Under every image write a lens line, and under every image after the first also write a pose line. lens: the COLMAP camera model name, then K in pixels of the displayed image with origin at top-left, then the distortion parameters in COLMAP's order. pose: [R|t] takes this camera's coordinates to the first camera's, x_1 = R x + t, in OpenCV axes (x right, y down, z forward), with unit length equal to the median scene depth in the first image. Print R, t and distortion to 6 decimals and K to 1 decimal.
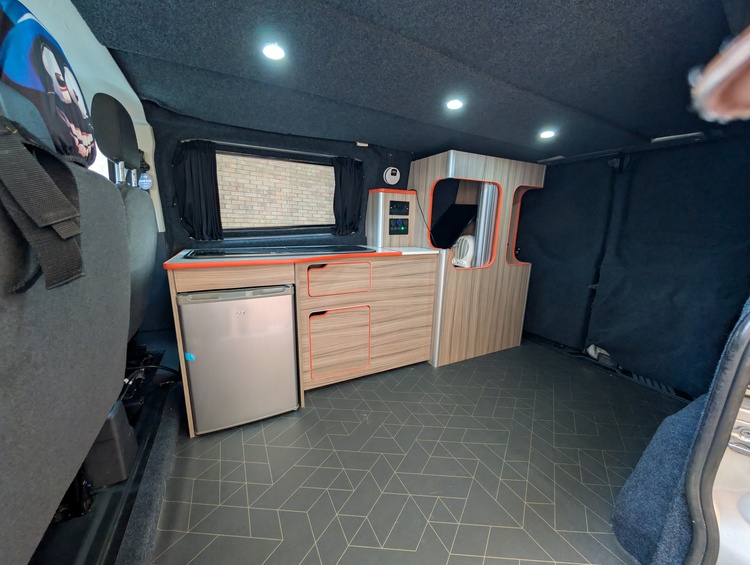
lens RADIAL K [[283.4, 0, 374.6], [0, 283.4, 286.4], [0, 0, 1]] dist [-0.000585, -0.000331]
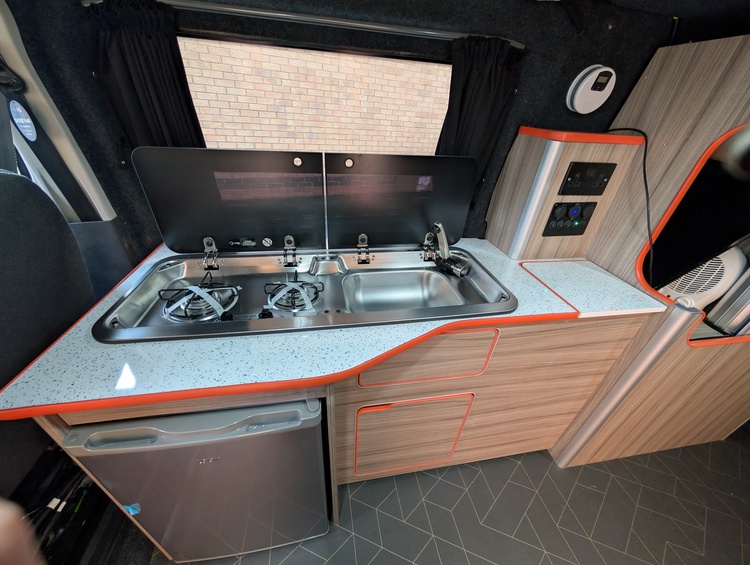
lens RADIAL K [[283.4, 0, 374.6], [0, 283.4, 286.4], [0, 0, 1]] dist [-0.000585, -0.000331]
pose [[0.958934, 0.179134, -0.219902, -0.102051], [-0.099007, 0.937955, 0.332323, -0.242042], [0.265788, -0.296904, 0.917172, 0.484480]]
